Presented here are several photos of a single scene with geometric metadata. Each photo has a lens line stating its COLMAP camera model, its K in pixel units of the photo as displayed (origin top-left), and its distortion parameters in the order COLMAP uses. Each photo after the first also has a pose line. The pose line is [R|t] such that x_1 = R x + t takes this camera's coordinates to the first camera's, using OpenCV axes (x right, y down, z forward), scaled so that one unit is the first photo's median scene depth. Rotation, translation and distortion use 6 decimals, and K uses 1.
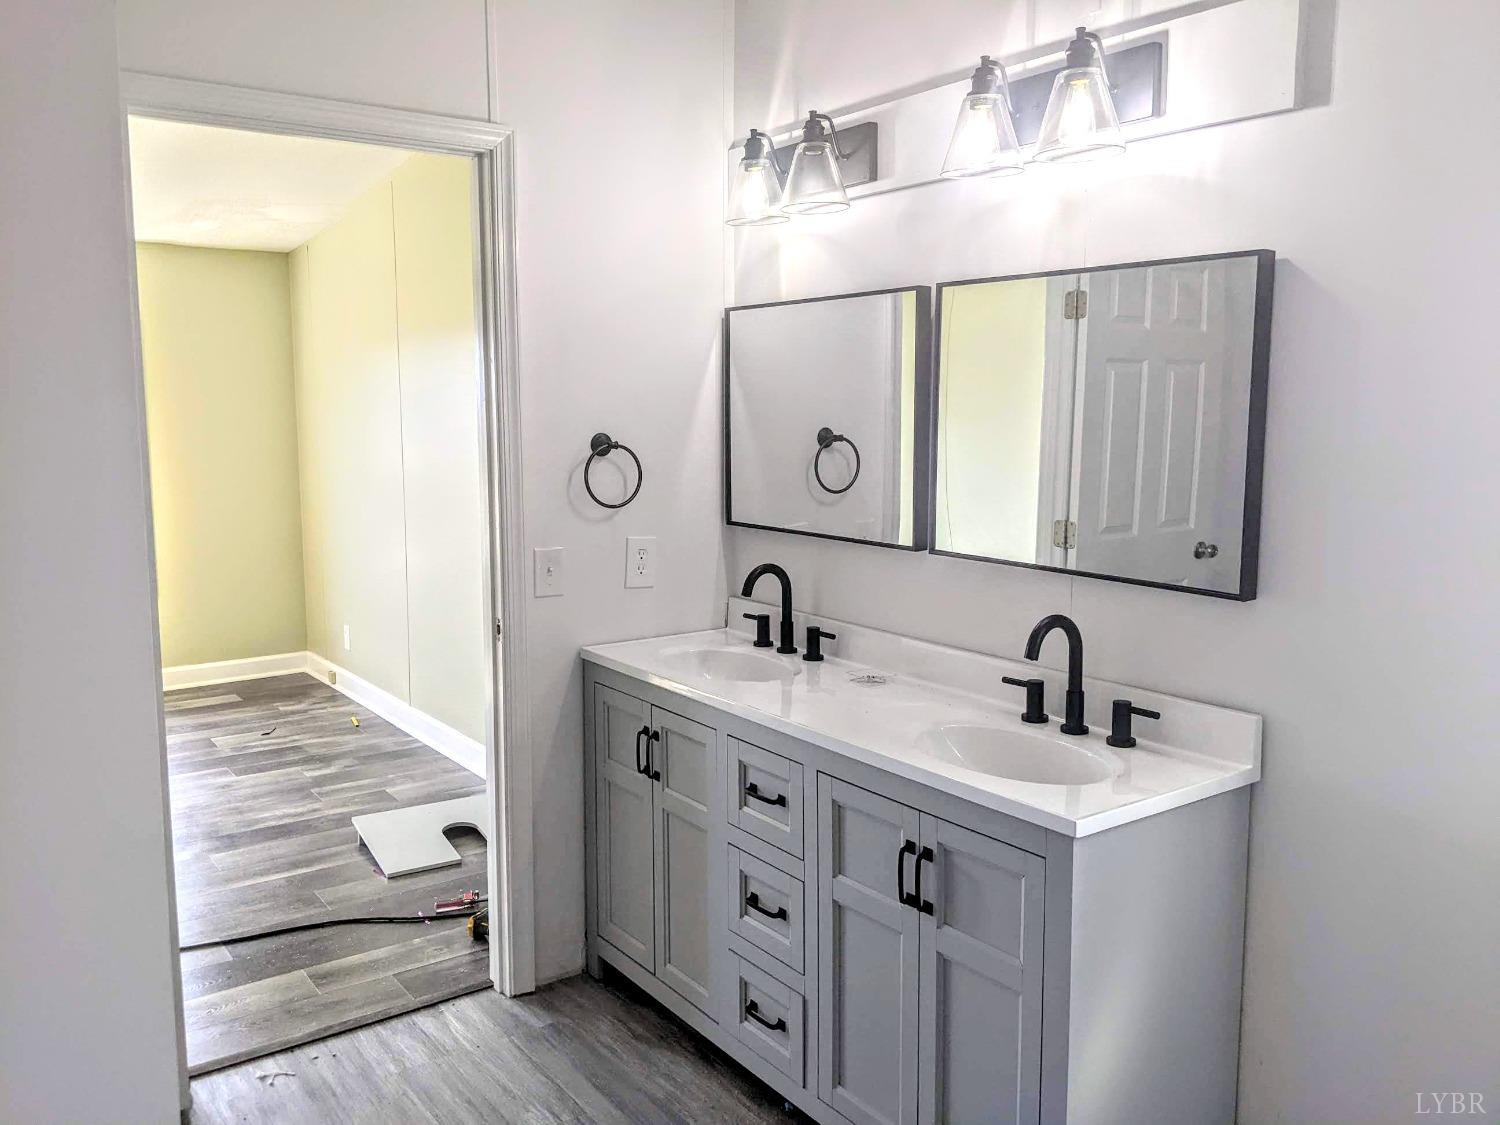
lens RADIAL K [[1180.3, 0, 710.4], [0, 1180.3, 558.6], [0, 0, 1]] dist [0.130919, -0.257379]
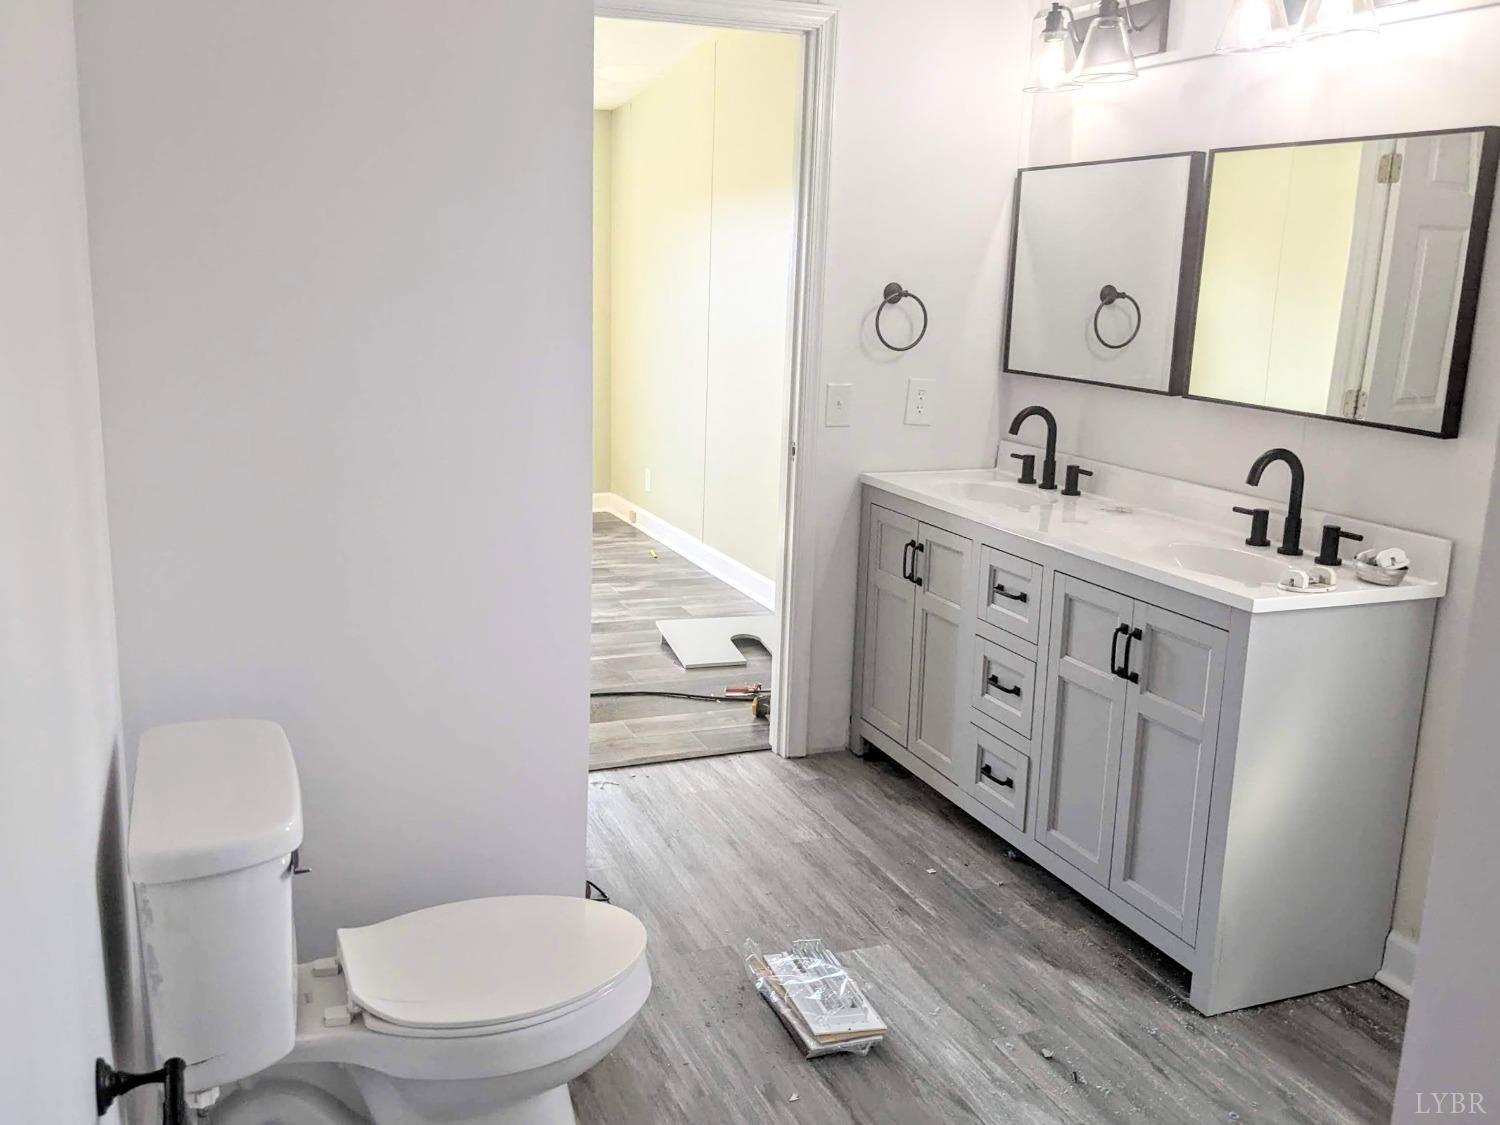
lens RADIAL K [[1267.3, 0, 709.9], [0, 1267.3, 568.4], [0, 0, 1]] dist [0.055673, -0.075563]
pose [[0.971751, 0.078272, -0.222650, 0.029409], [-0.055912, 0.992897, 0.105025, 0.047978], [0.229289, -0.089610, 0.969225, -0.246365]]
